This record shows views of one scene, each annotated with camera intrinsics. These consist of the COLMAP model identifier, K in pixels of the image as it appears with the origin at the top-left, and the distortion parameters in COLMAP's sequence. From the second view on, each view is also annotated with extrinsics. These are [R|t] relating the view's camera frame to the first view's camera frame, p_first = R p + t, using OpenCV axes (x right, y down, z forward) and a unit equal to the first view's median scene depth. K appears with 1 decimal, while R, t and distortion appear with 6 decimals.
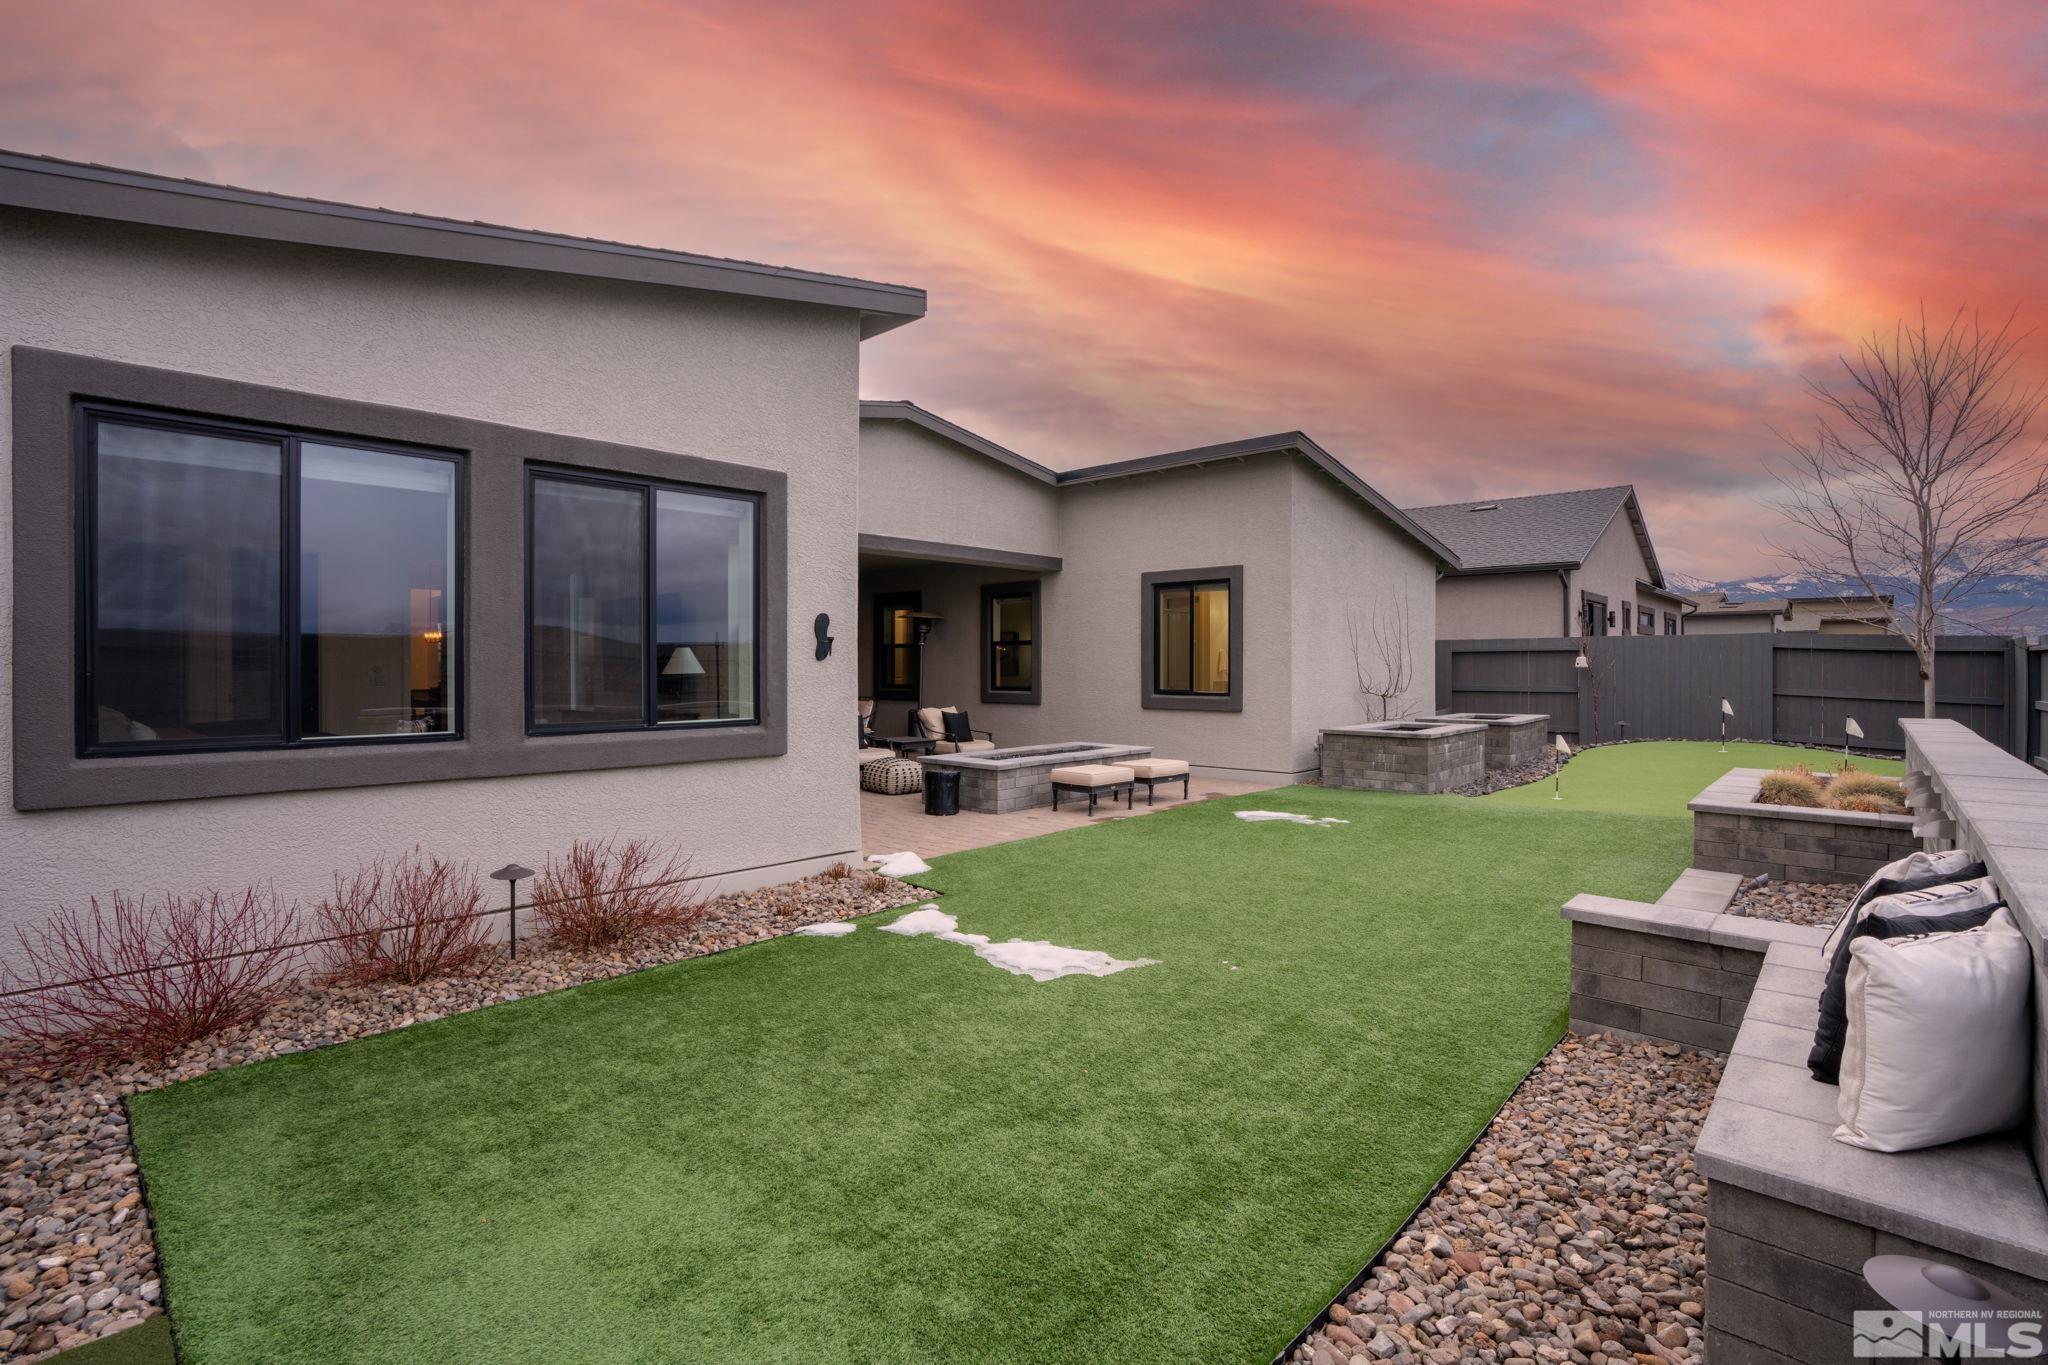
lens RADIAL K [[950.0, 0, 1007.4], [0, 950.0, 672.8], [0, 0, 1]] dist [-0.059712, 0.016518]
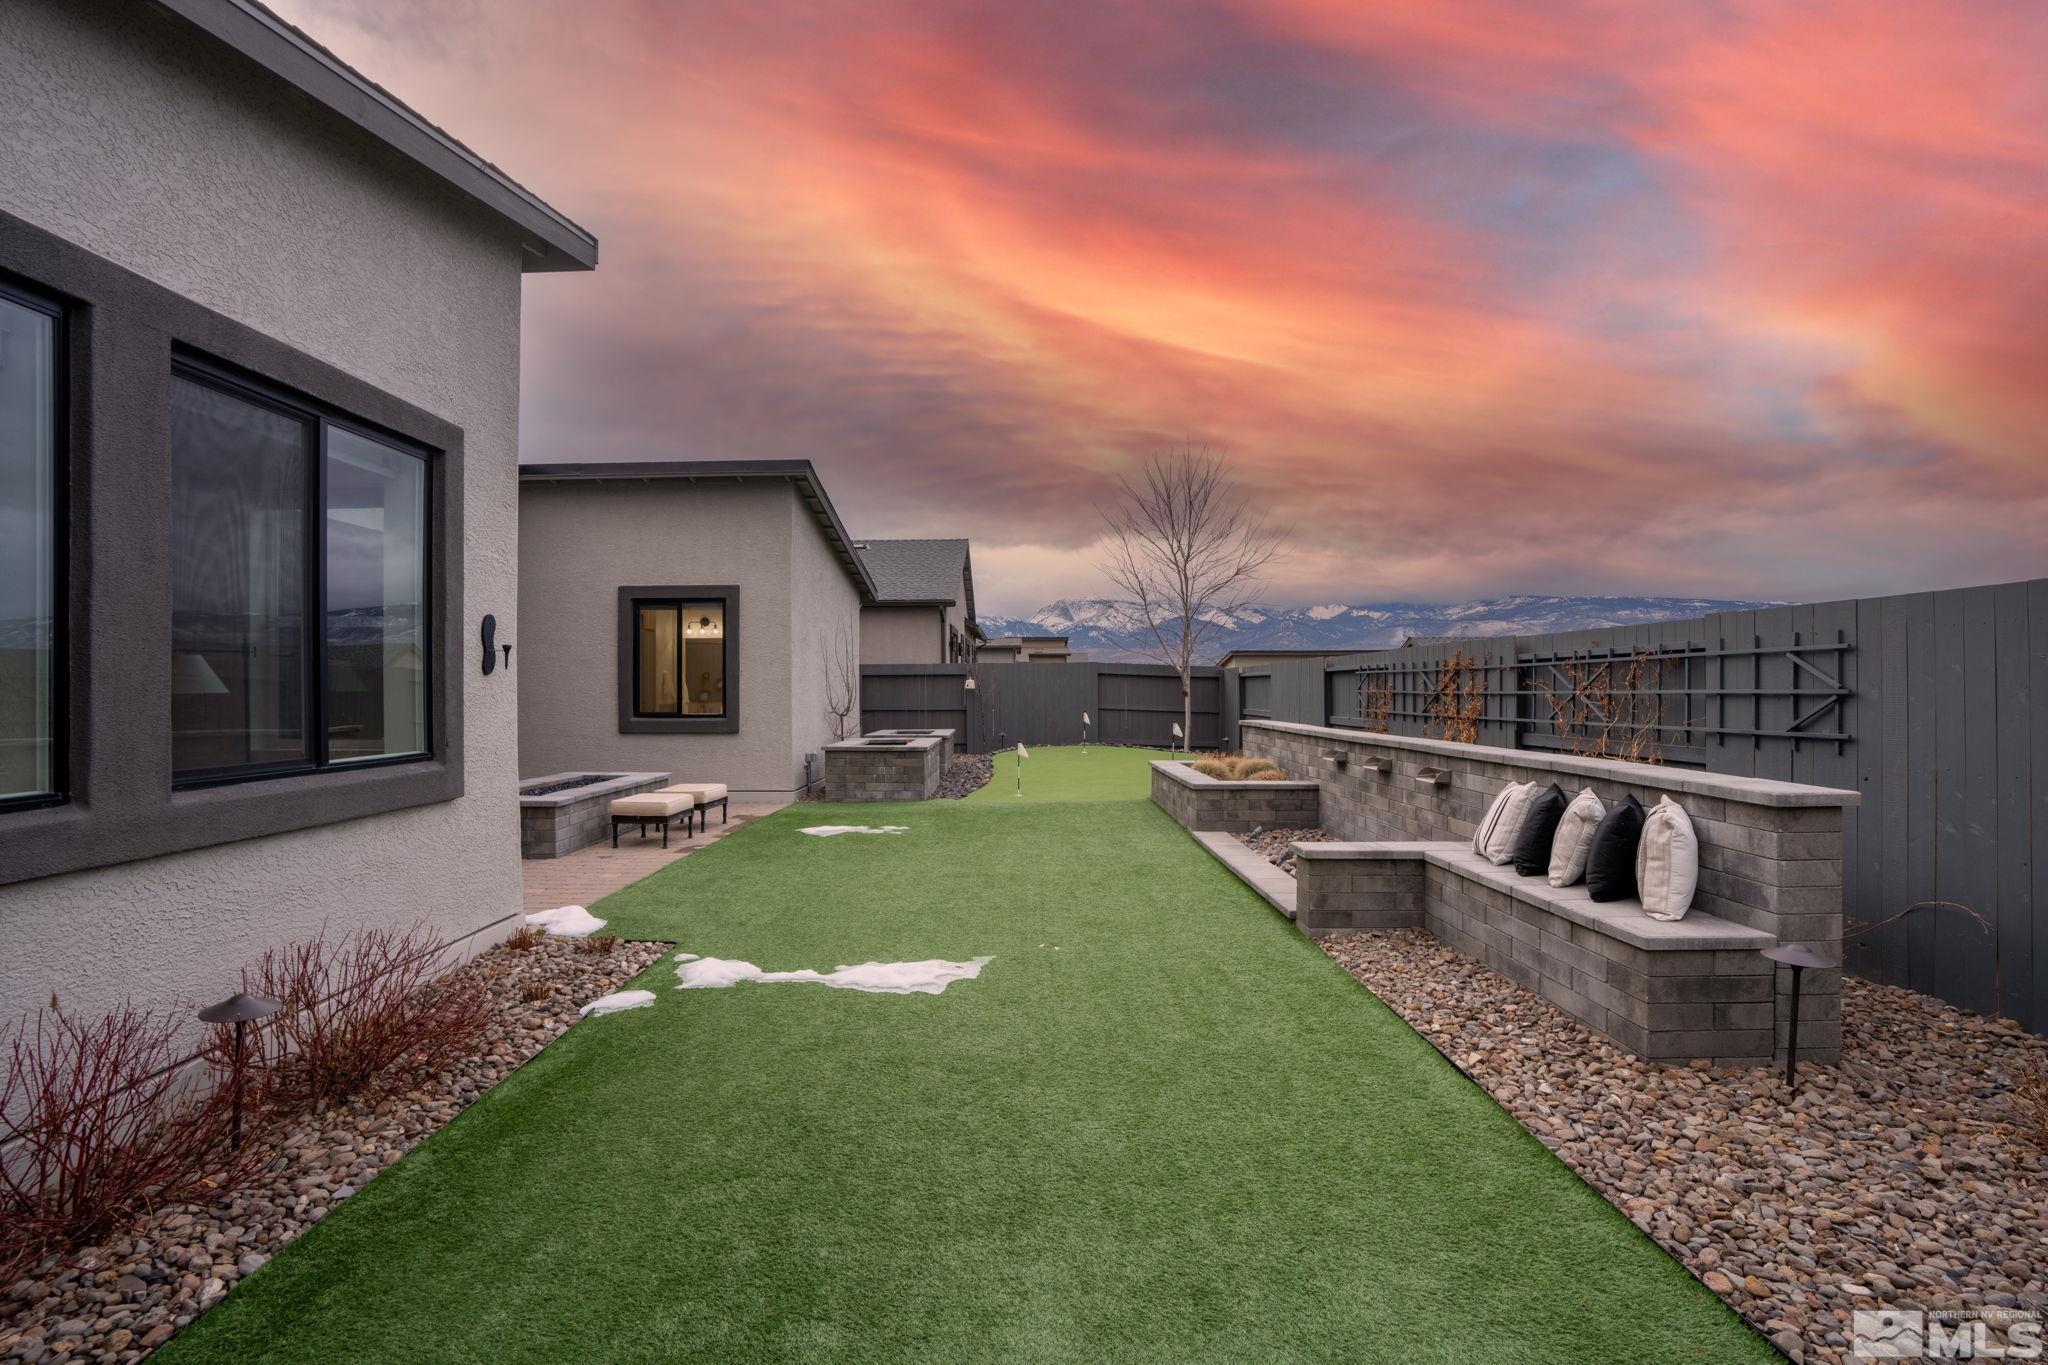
lens RADIAL K [[950.0, 0, 1020.1], [0, 950.0, 689.6], [0, 0, 1]] dist [-0.059712, 0.016518]
pose [[0.728006, -0.001333, 0.685570, -0.418362], [0.007366, 0.999956, -0.005878, 0.007207], [-0.685532, 0.009329, 0.727983, 0.147586]]
